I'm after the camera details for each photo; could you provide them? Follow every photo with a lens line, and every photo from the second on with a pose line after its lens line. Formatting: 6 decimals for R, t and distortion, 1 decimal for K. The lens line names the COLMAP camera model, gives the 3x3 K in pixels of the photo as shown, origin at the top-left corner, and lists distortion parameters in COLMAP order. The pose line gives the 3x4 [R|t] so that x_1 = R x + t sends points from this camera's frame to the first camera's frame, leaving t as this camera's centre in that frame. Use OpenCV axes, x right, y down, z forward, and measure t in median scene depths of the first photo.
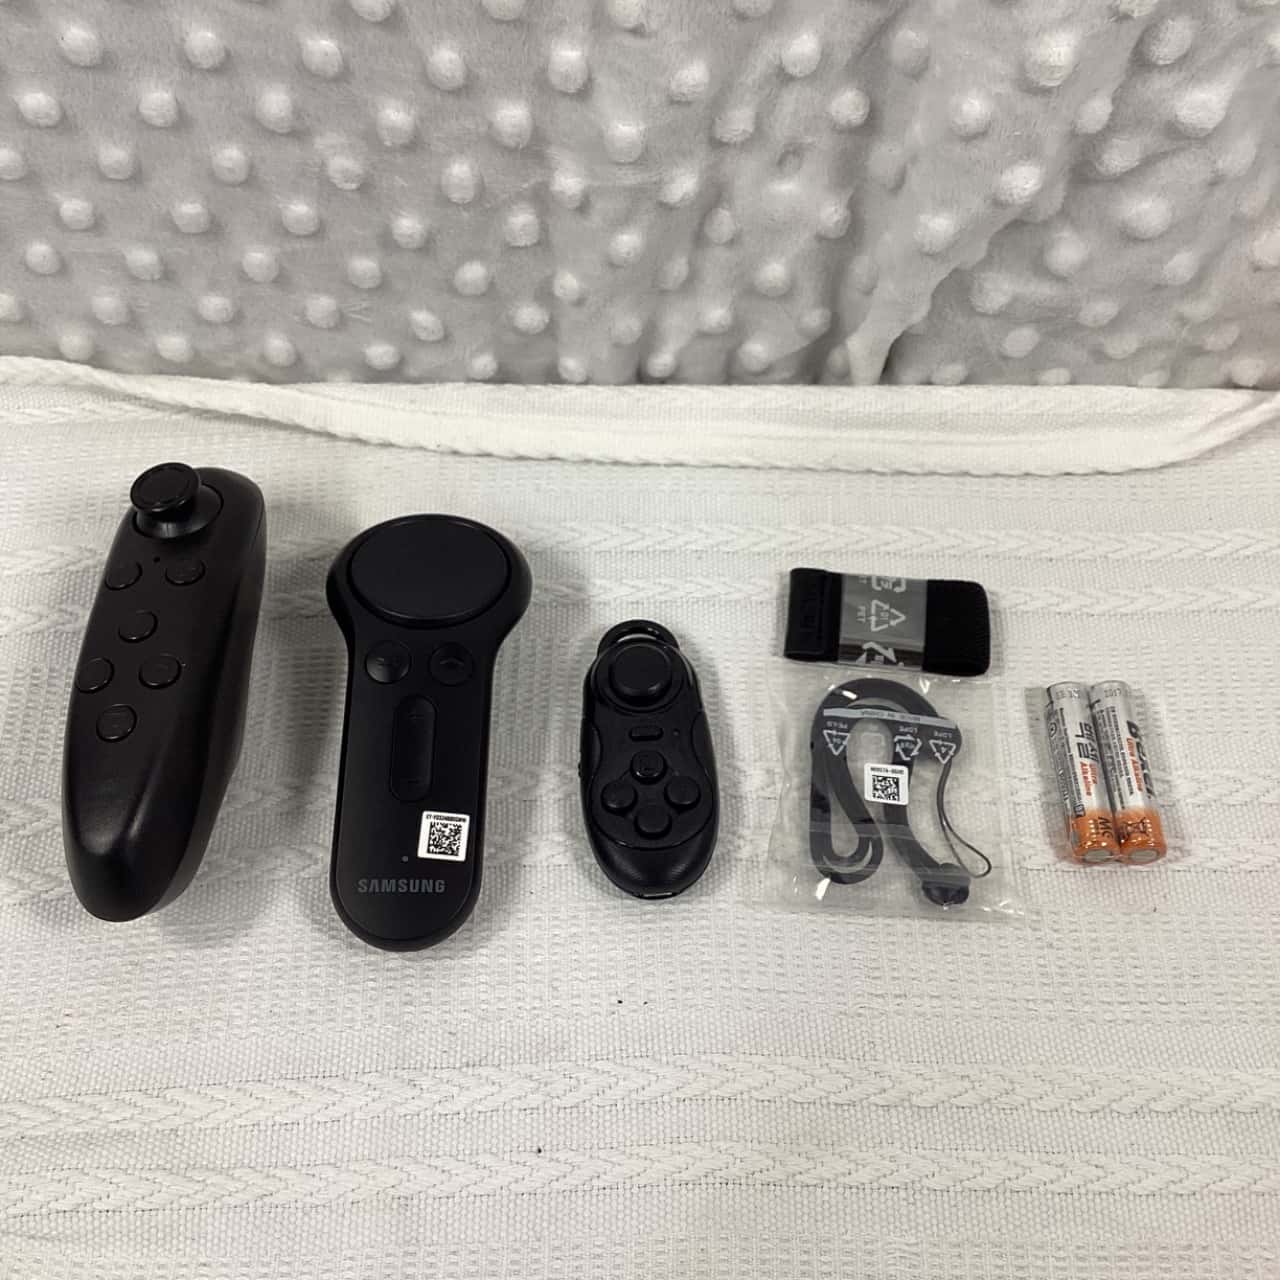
lens RADIAL K [[1660.4, 0, 640.0], [0, 1660.4, 640.0], [0, 0, 1]] dist [0.173978, -0.500678]
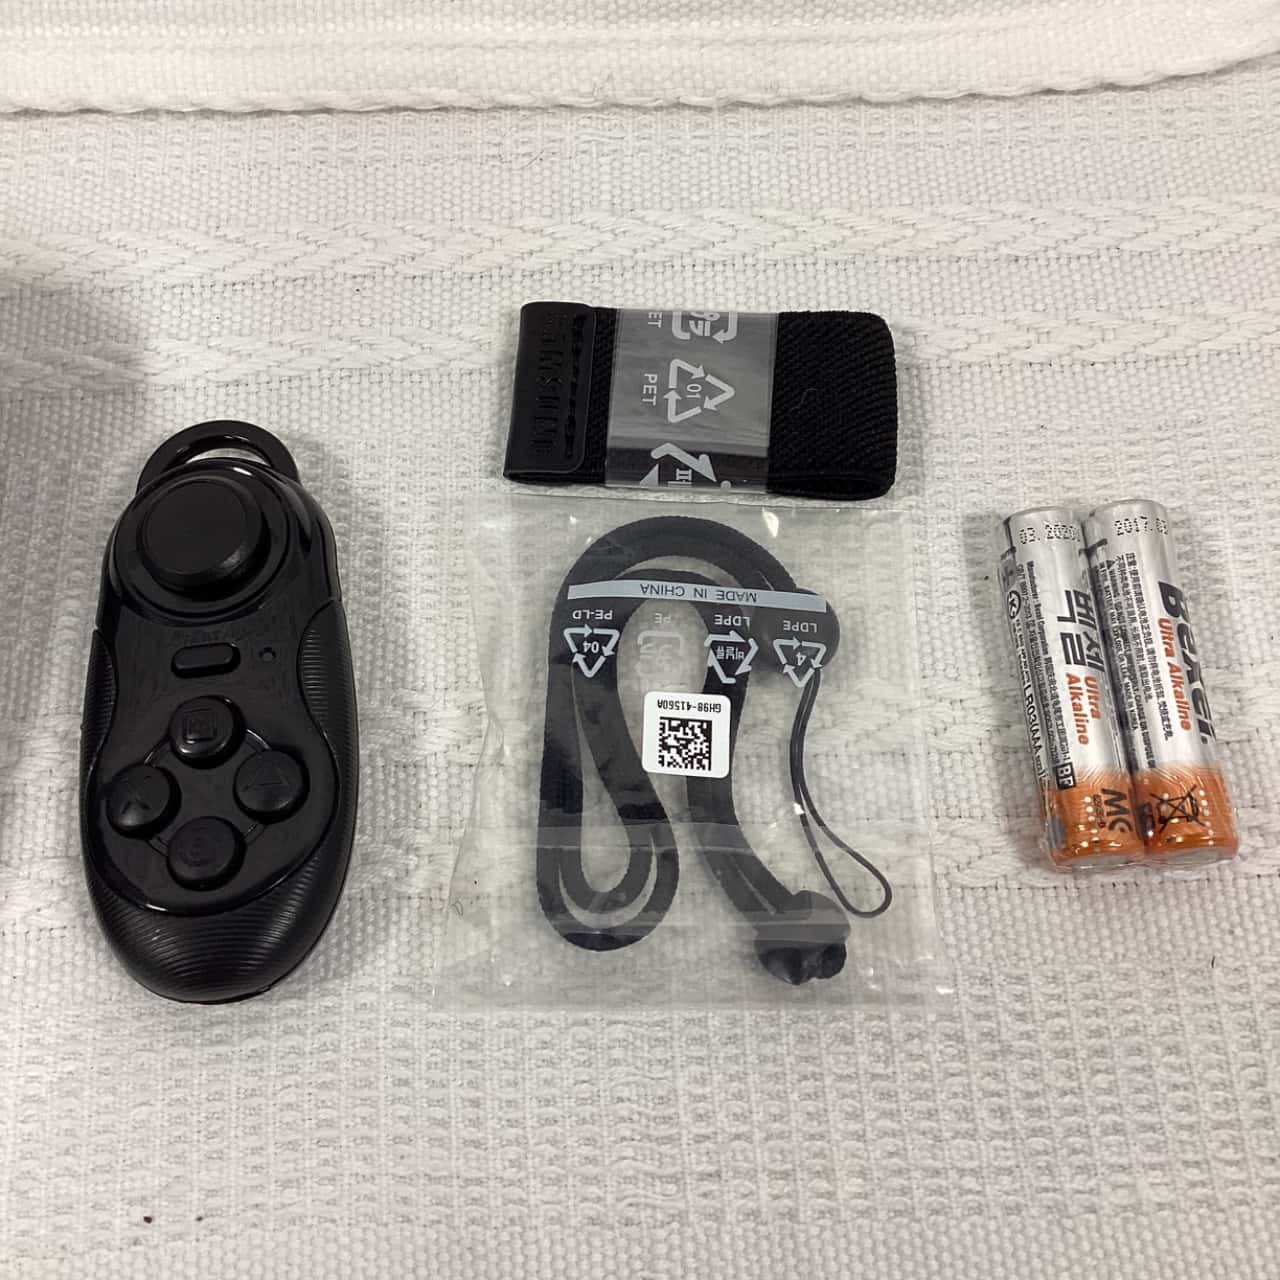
lens RADIAL K [[1660.4, 0, 640.0], [0, 1660.4, 640.0], [0, 0, 1]] dist [0.173978, -0.500678]
pose [[0.998729, -0.049804, -0.007711, 0.136094], [0.050382, 0.982836, 0.177467, -0.032684], [-0.001260, -0.177630, 0.984097, 0.496408]]
